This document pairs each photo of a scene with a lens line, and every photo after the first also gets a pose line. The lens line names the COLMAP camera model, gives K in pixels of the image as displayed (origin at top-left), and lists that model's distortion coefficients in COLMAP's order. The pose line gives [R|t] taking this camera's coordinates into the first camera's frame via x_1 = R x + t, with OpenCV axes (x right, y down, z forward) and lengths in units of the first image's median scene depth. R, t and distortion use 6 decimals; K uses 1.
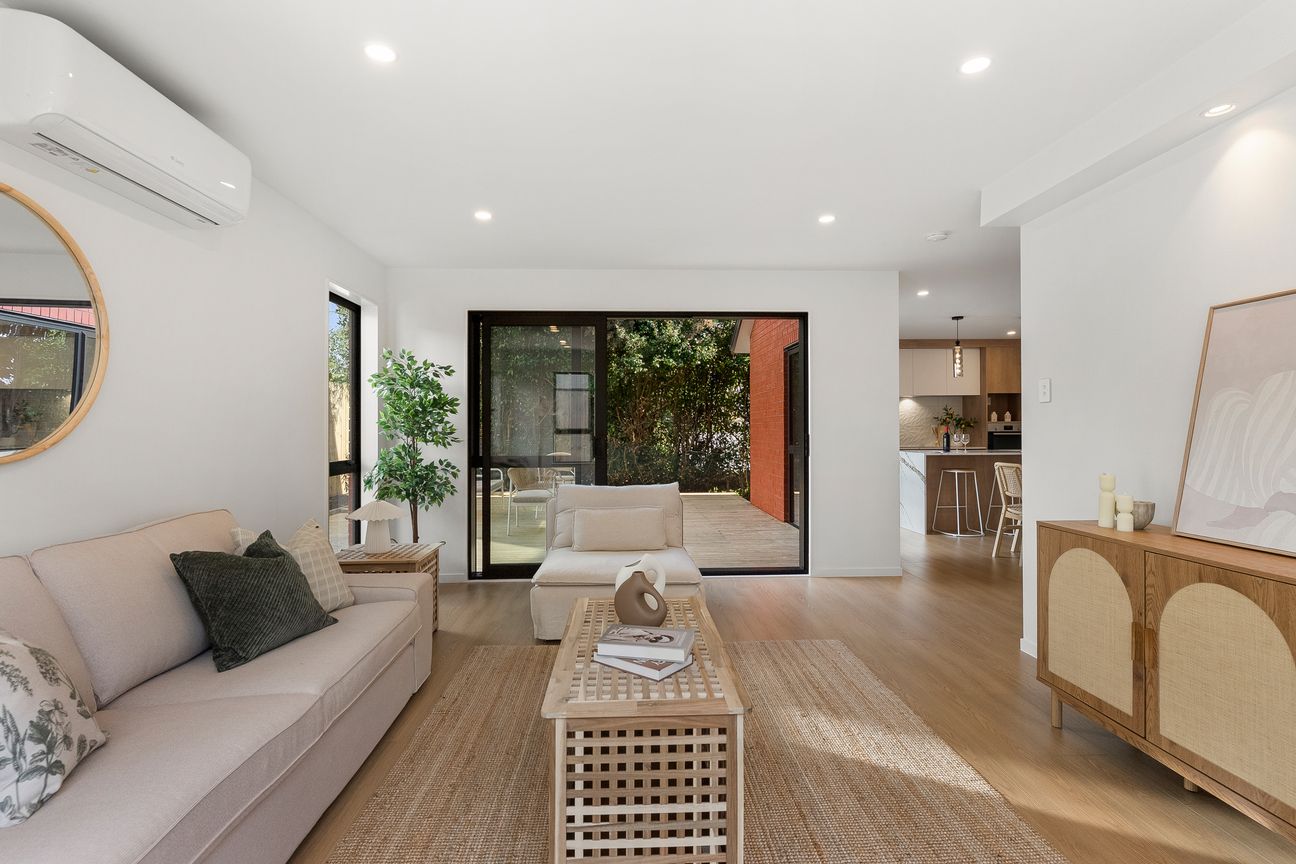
lens RADIAL K [[635.0, 0, 639.8], [0, 635.0, 425.7], [0, 0, 1]] dist [0.000638, -0.000357]
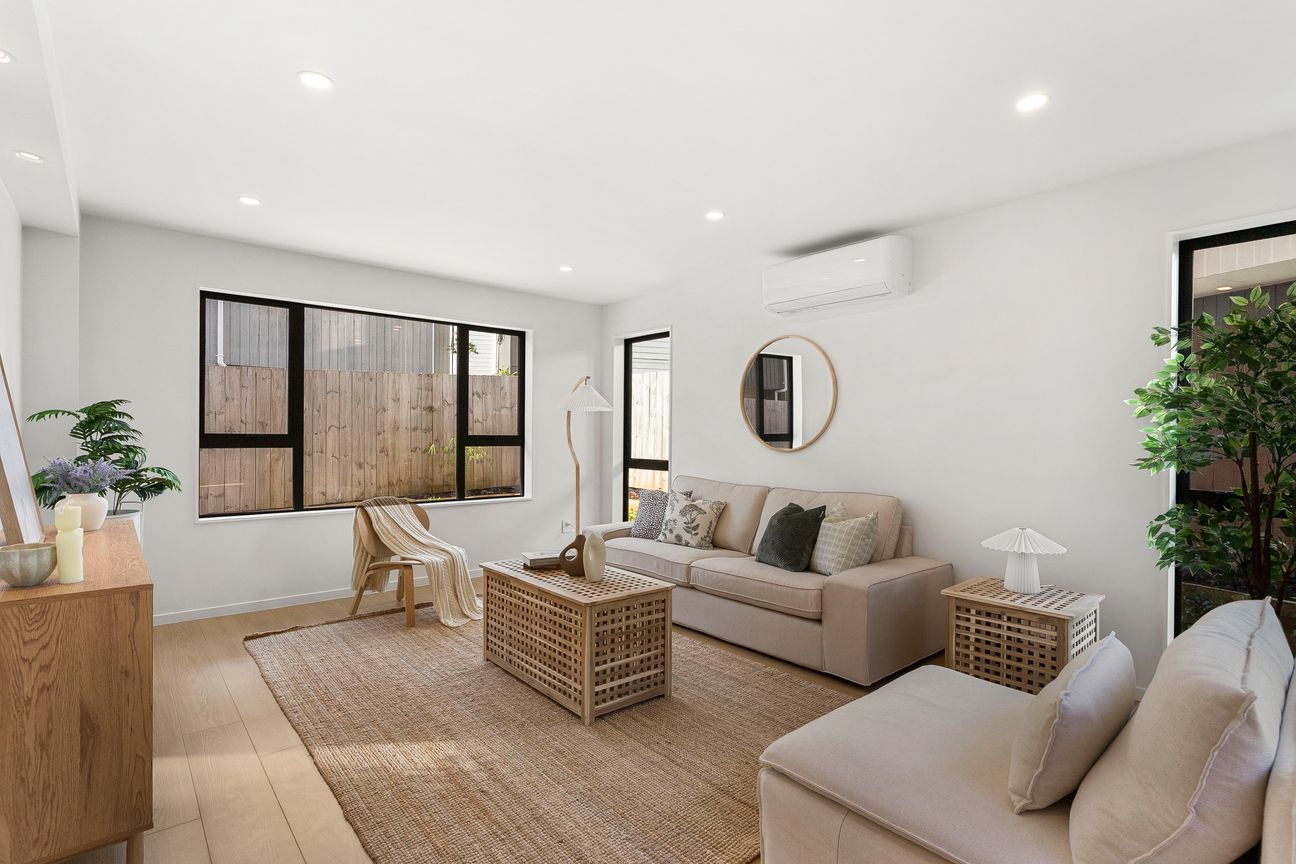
lens RADIAL K [[626.4, 0, 648.0], [0, 626.4, 432.0], [0, 0, 1]] dist [0.000867, -0.000607]
pose [[-0.783427, -0.002523, -0.621479, 0.772963], [0.001487, 0.999981, -0.005934, -0.000172], [0.621483, -0.005573, -0.783408, 2.209848]]
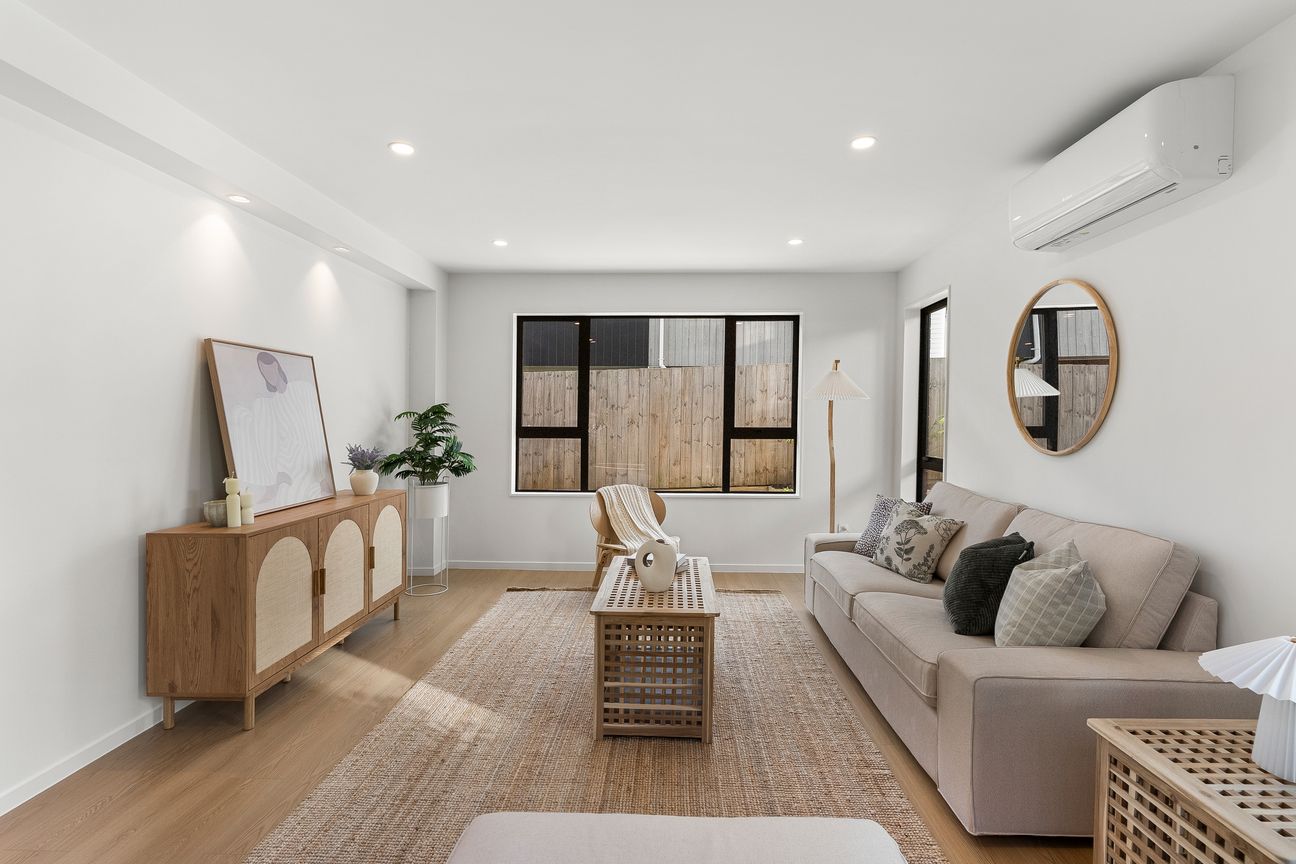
lens RADIAL K [[635.0, 0, 639.8], [0, 635.0, 425.7], [0, 0, 1]] dist [0.000638, -0.000357]
pose [[-0.997146, 0.002563, 0.075460, -0.057441], [0.002764, 0.999993, 0.002562, -0.018614], [-0.075453, 0.002763, -0.997146, 2.335062]]
